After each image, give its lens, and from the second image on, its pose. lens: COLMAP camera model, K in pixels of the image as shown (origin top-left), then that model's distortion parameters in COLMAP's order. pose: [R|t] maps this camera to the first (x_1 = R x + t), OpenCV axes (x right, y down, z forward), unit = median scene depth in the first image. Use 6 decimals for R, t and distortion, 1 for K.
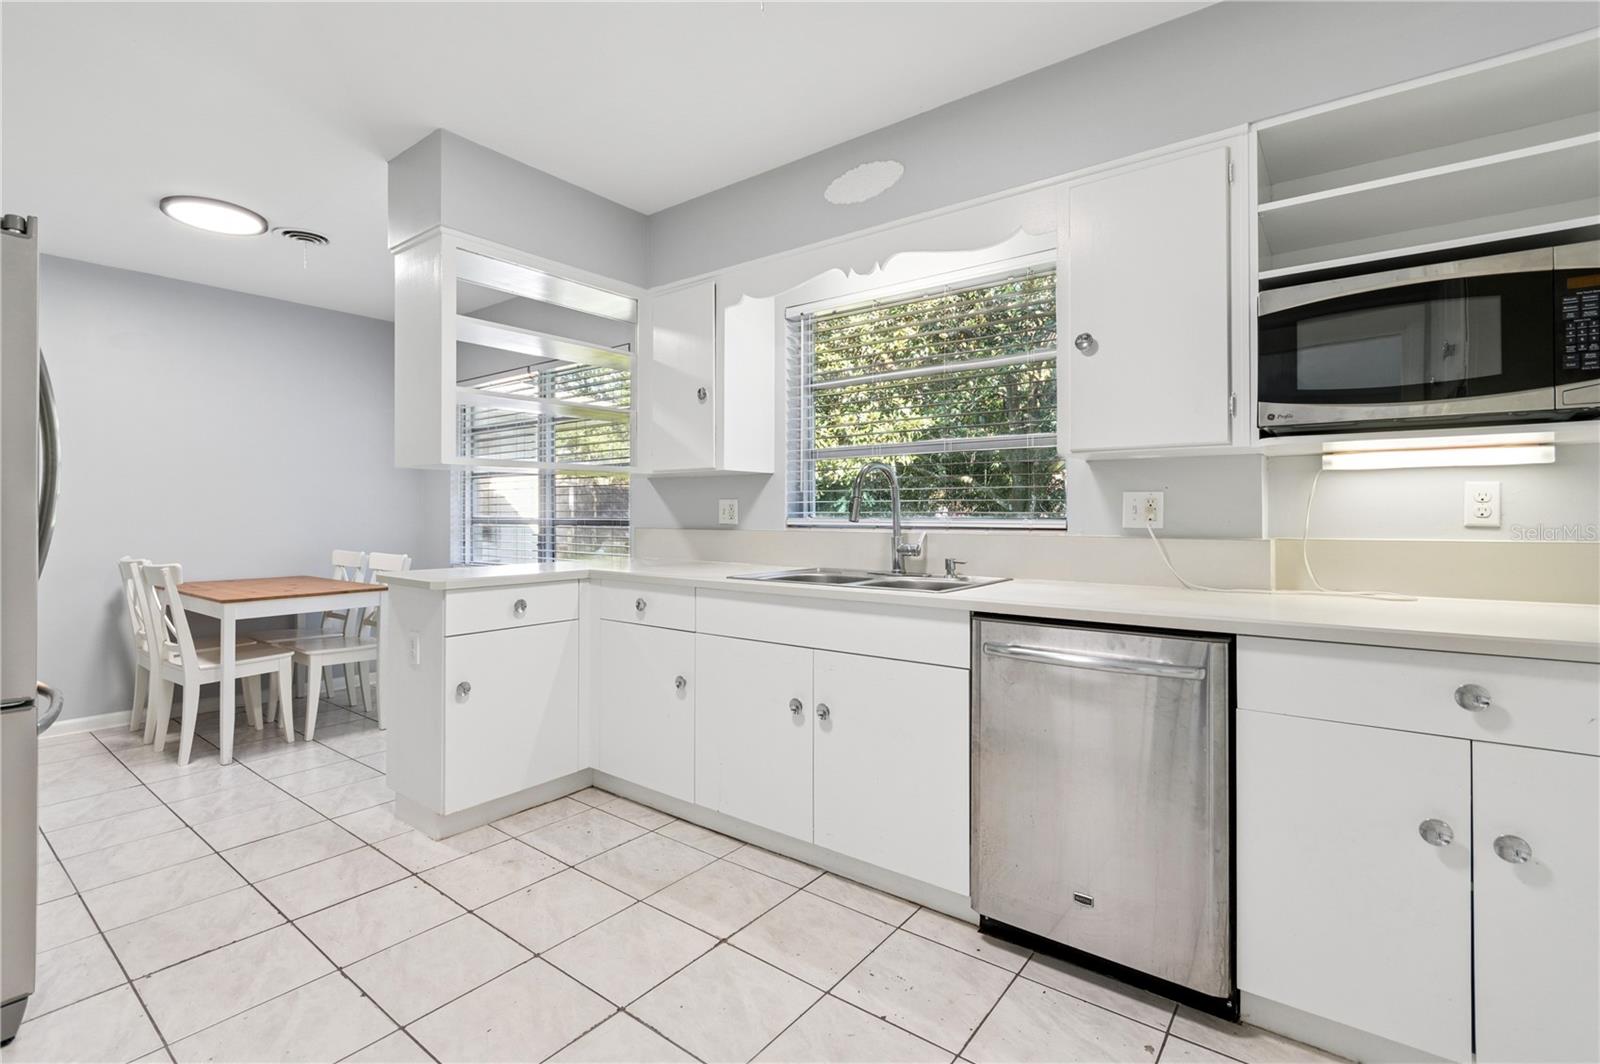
lens RADIAL K [[716.9, 0, 788.2], [0, 716.9, 523.7], [0, 0, 1]] dist [0.001500, -0.000269]
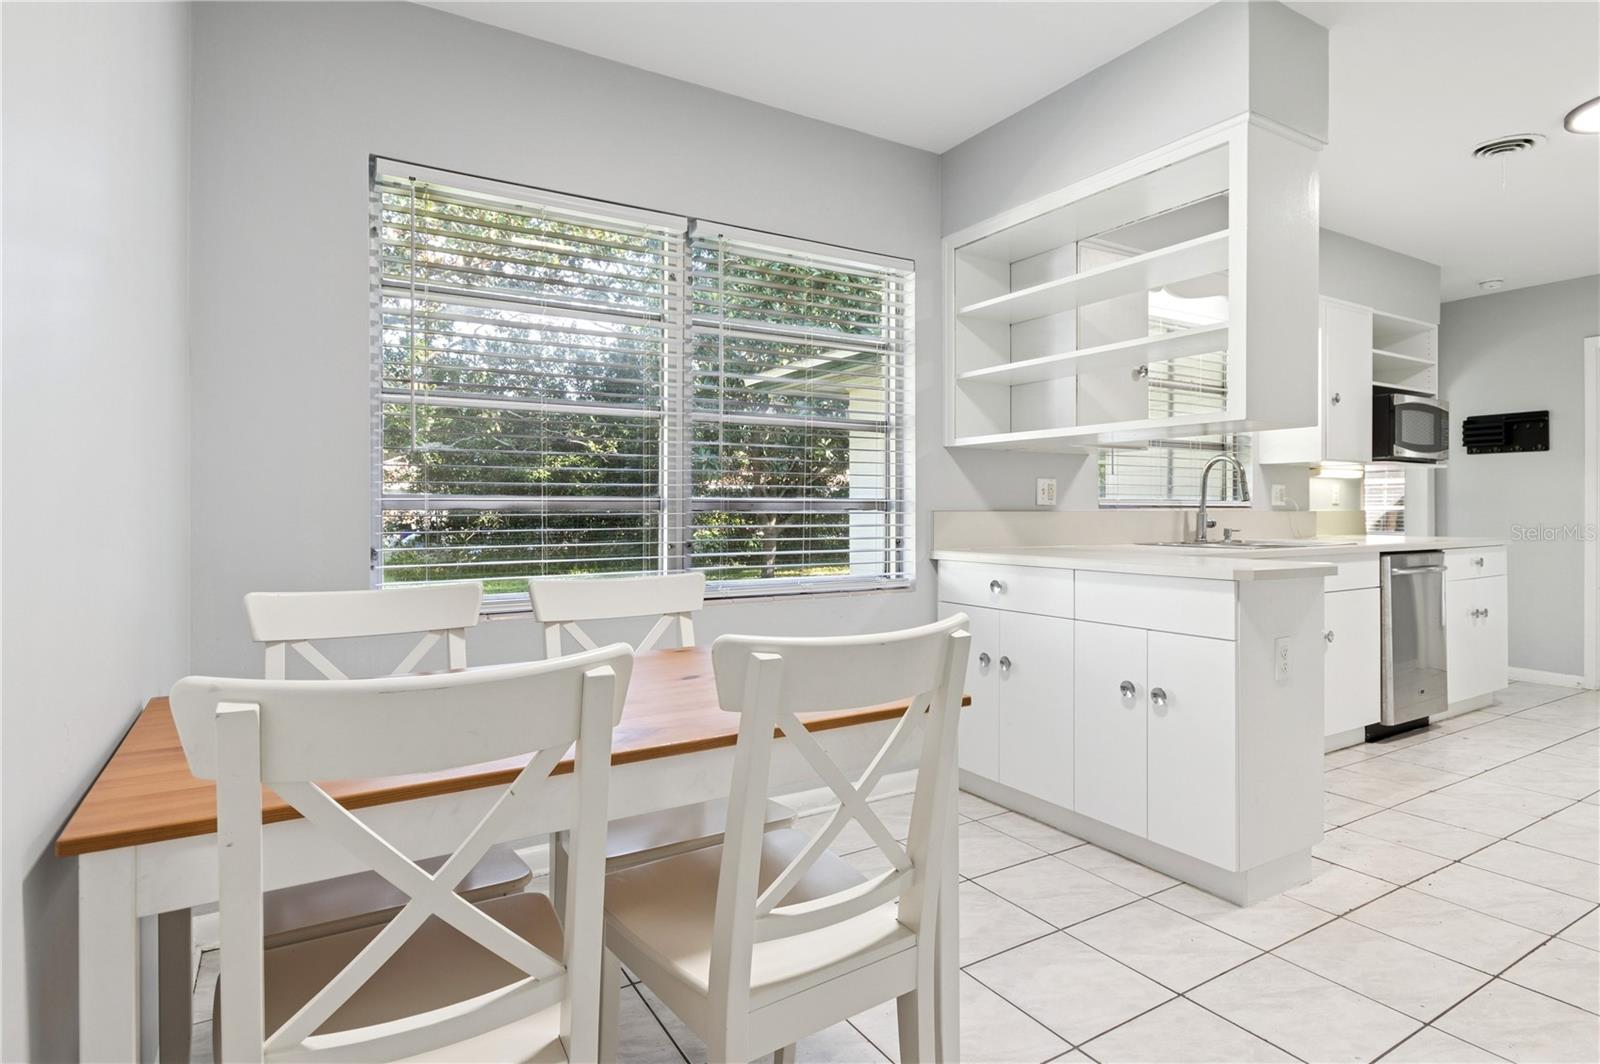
lens RADIAL K [[849.8, 0, 802.5], [0, 849.8, 524.5], [0, 0, 1]] dist [0.002561, -0.001422]
pose [[0.352308, -0.015012, 0.935764, -1.834651], [0.012300, 0.999859, 0.011409, 0.013974], [-0.935803, 0.007490, 0.352443, 1.367749]]
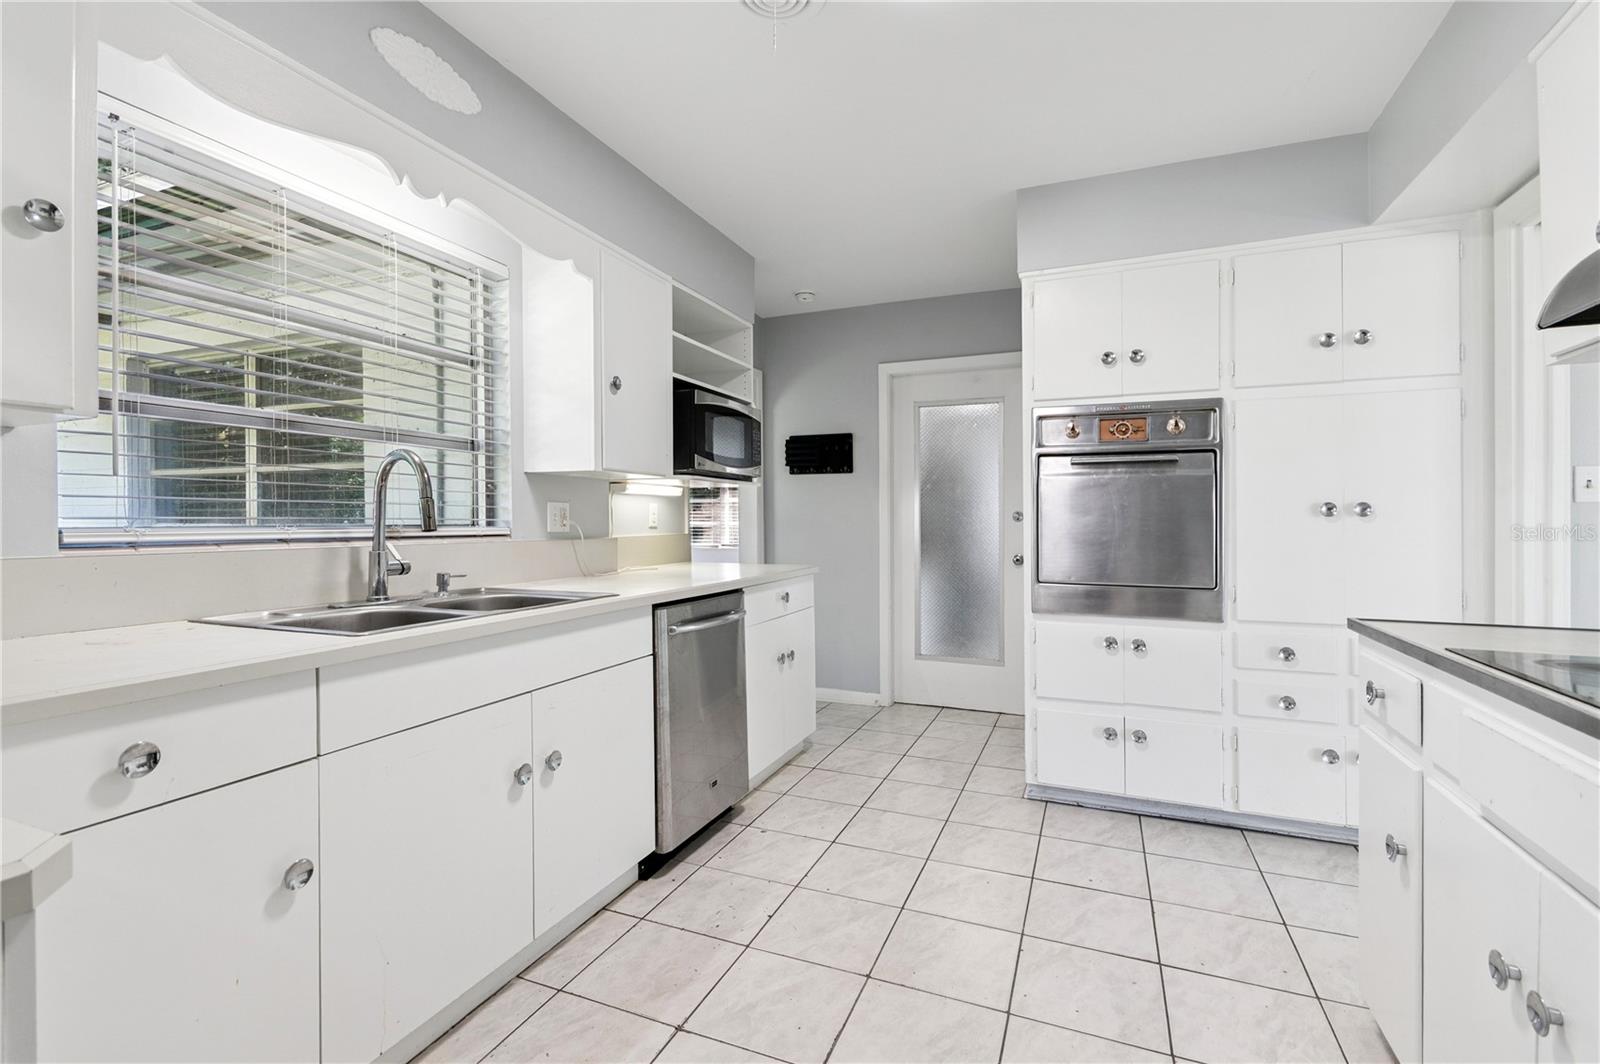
lens RADIAL K [[716.9, 0, 805.0], [0, 716.9, 529.9], [0, 0, 1]] dist [0.001500, -0.000269]
pose [[-0.267115, -0.012710, 0.963581, -0.811140], [0.011389, 0.999802, 0.016345, -0.013099], [-0.963597, 0.015341, -0.266917, 0.933616]]
